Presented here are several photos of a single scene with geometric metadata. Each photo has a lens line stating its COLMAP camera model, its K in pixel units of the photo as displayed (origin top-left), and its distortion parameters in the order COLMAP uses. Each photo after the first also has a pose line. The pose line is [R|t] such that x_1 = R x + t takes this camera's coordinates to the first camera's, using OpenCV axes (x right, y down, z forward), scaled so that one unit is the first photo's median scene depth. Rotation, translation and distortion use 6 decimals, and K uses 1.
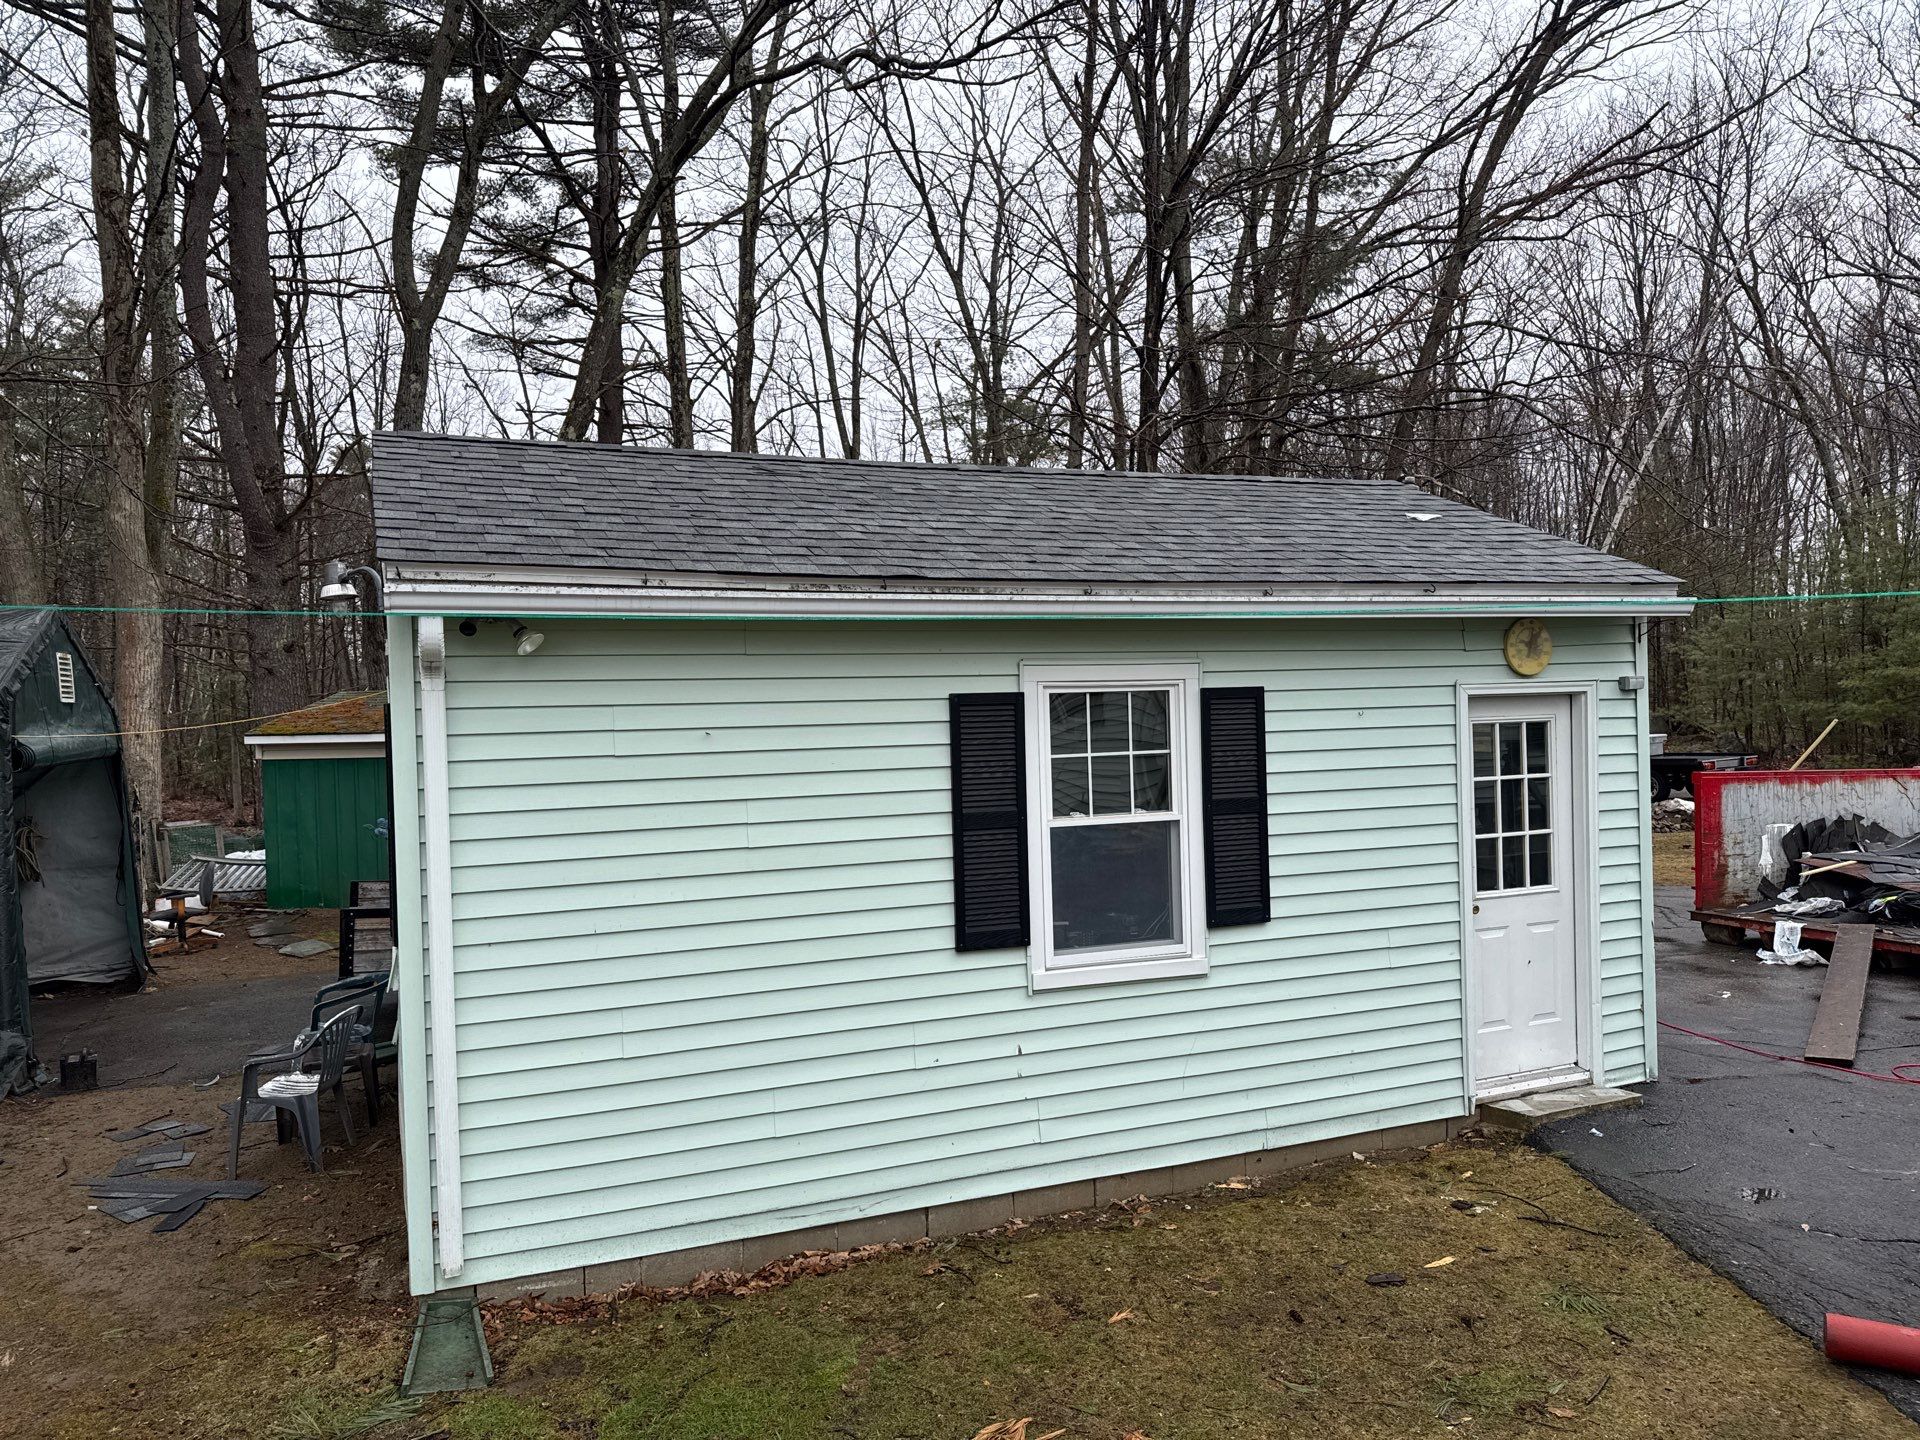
lens RADIAL K [[1362.4, 0, 956.8], [0, 1362.4, 720.4], [0, 0, 1]] dist [0.048132, -0.001884]
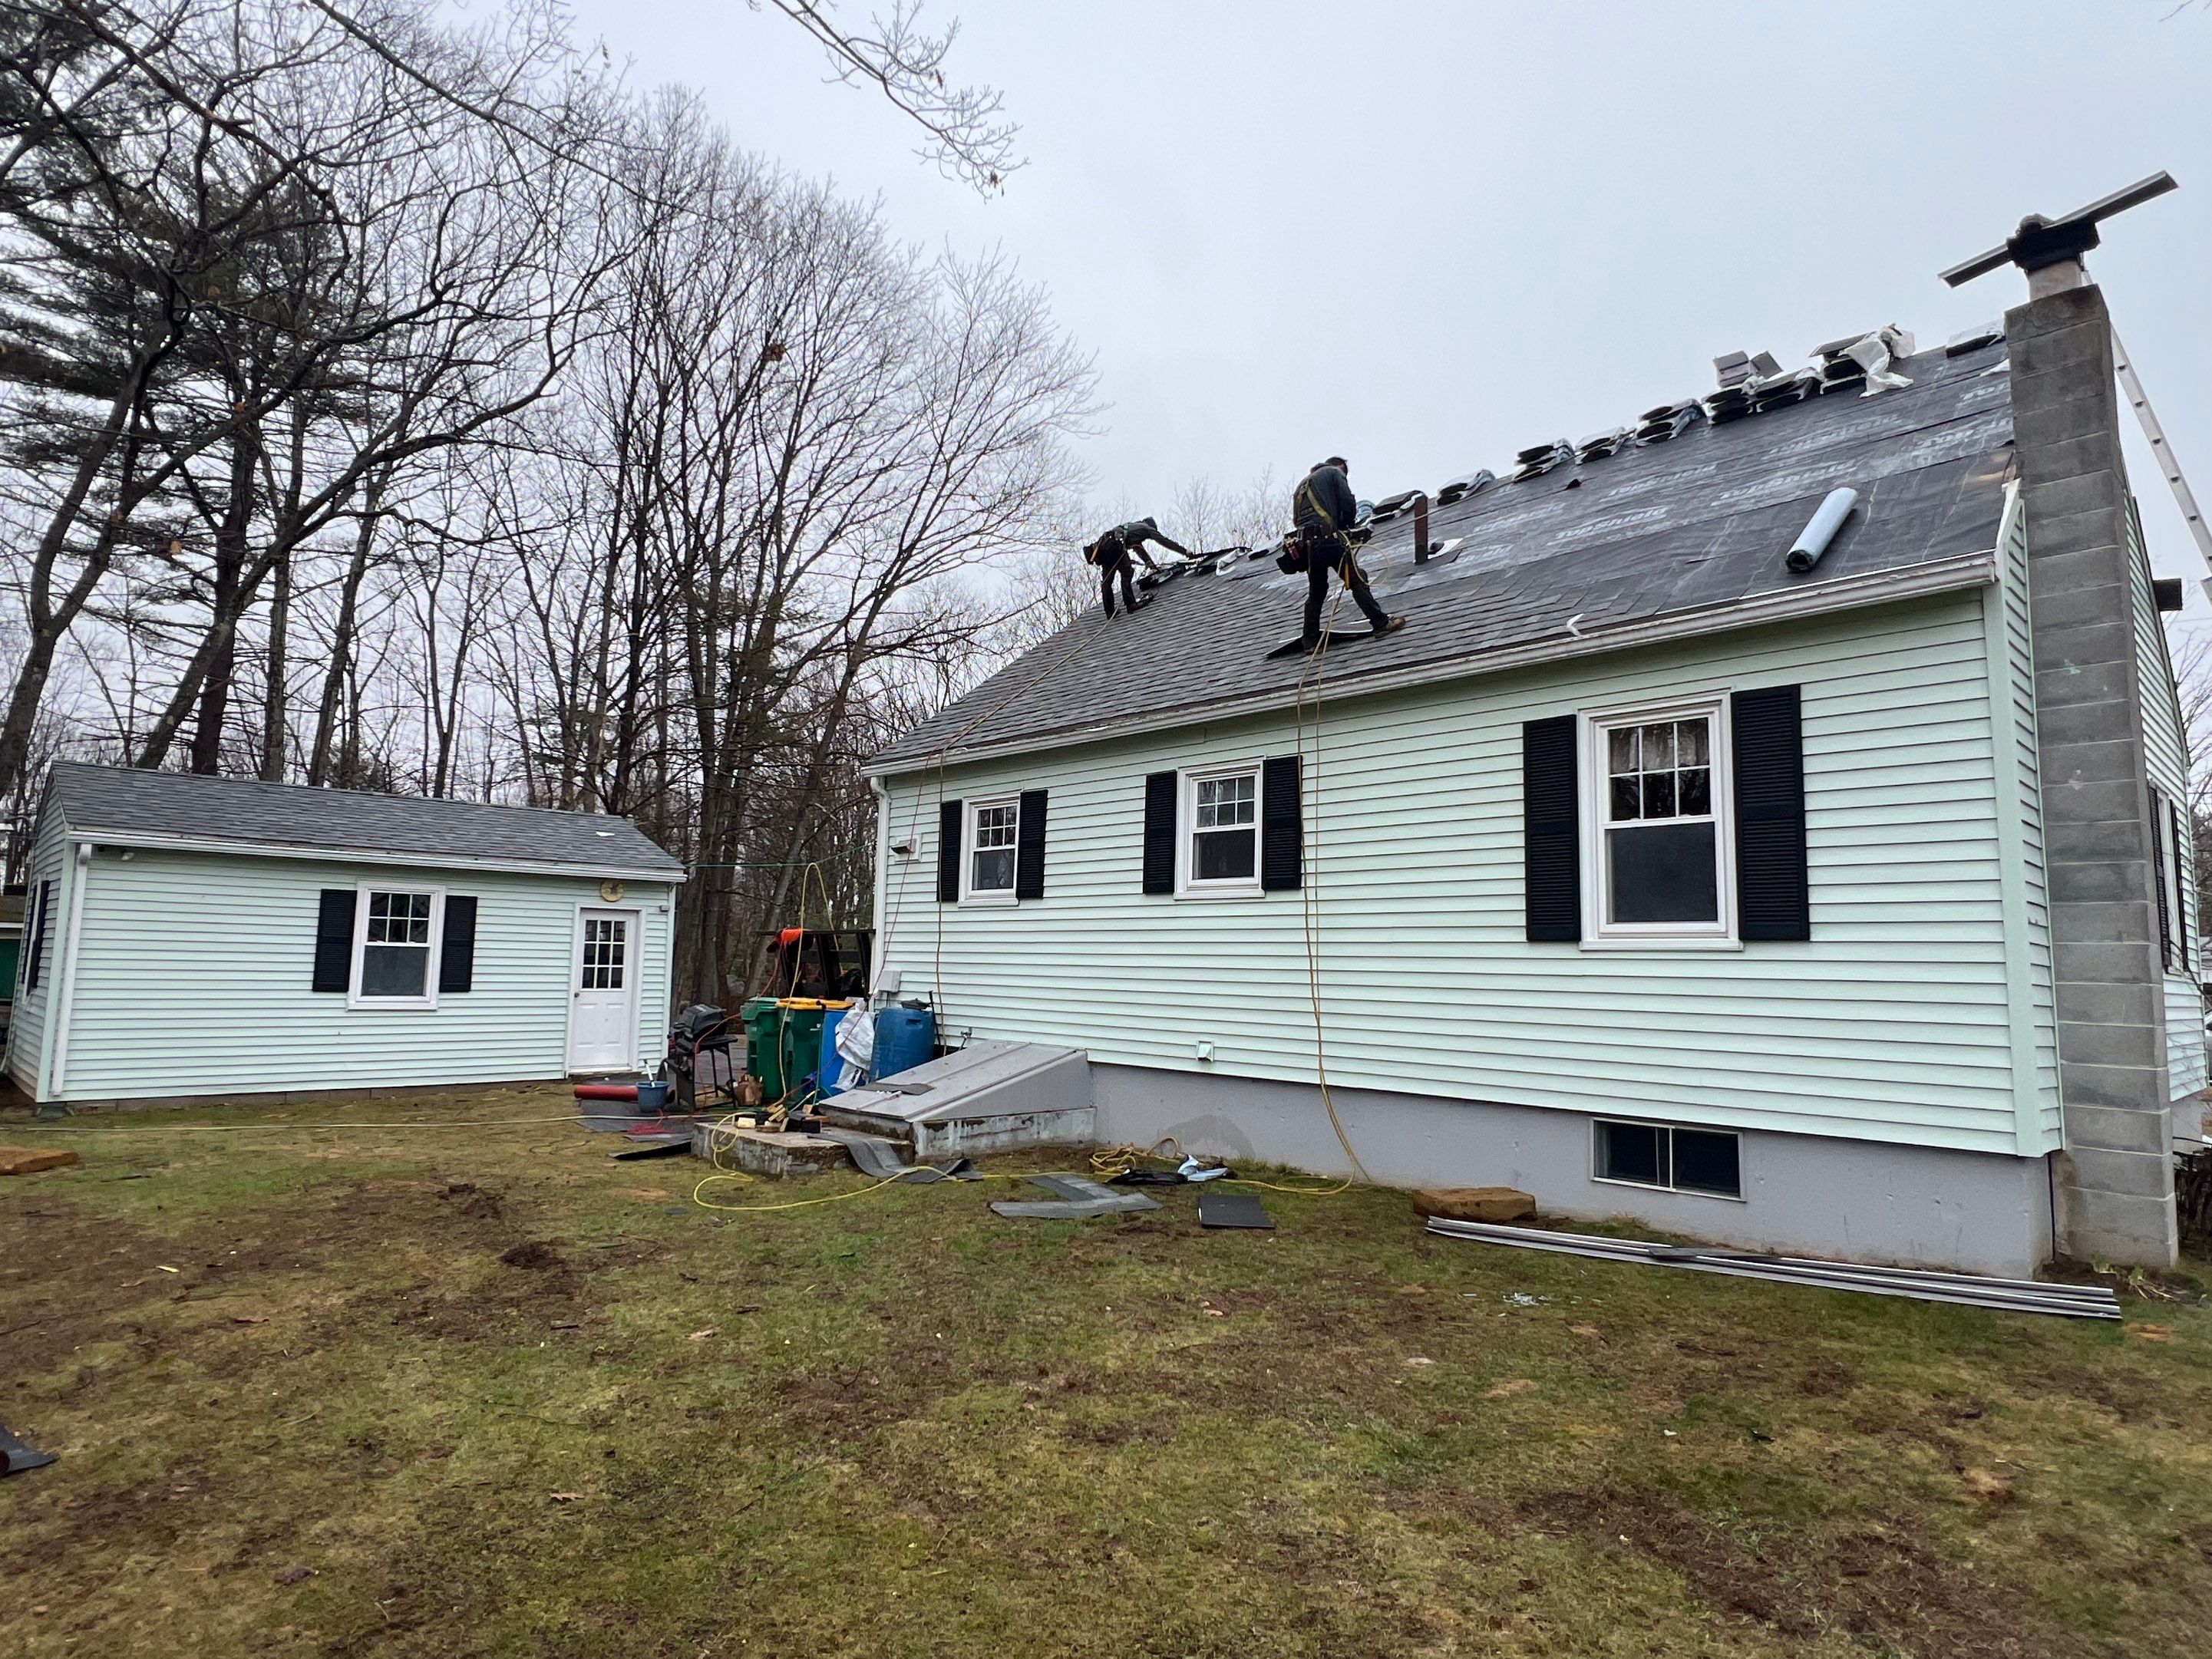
lens RADIAL K [[1273.6, 0, 1107.1], [0, 1273.6, 824.4], [0, 0, 1]] dist [0.017538, 0.000838]
pose [[0.932884, 0.080769, 0.351003, 0.427390], [-0.031946, 0.989246, -0.142729, 0.130012], [-0.358756, 0.121936, 0.925433, -1.473169]]
